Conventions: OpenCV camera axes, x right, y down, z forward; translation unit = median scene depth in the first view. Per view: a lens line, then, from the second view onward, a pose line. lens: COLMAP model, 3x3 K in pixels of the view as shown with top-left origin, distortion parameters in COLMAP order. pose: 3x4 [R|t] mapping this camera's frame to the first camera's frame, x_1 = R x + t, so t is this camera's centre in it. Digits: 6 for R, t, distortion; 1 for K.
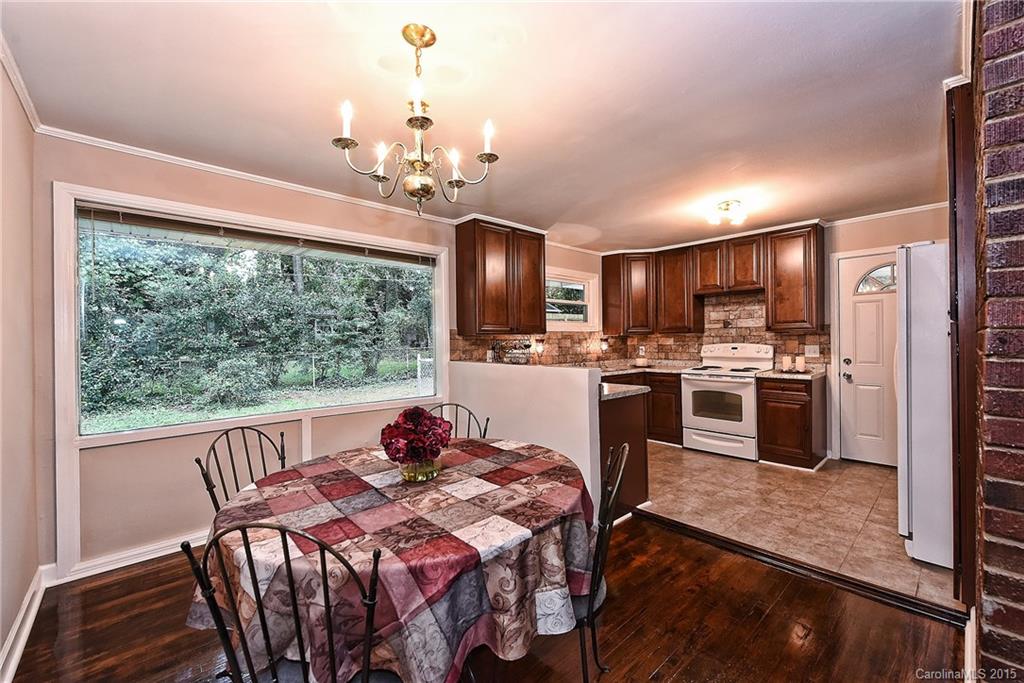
lens RADIAL K [[414.2, 0, 515.7], [0, 414.2, 340.2], [0, 0, 1]] dist [0.003501, -0.003018]
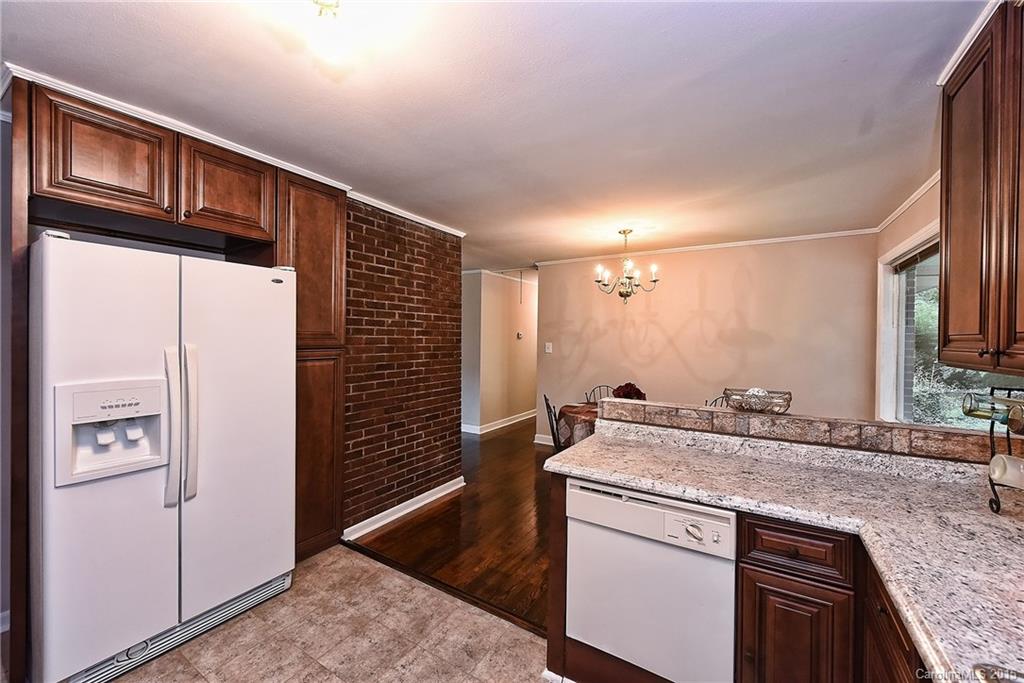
lens RADIAL K [[403.1, 0, 509.8], [0, 403.1, 338.7], [0, 0, 1]] dist [-0.000619, -0.002355]
pose [[-0.964178, 0.002027, -0.265247, 0.406270], [0.000465, 0.999982, 0.005950, -0.041447], [0.265255, 0.005614, -0.964162, 1.196222]]
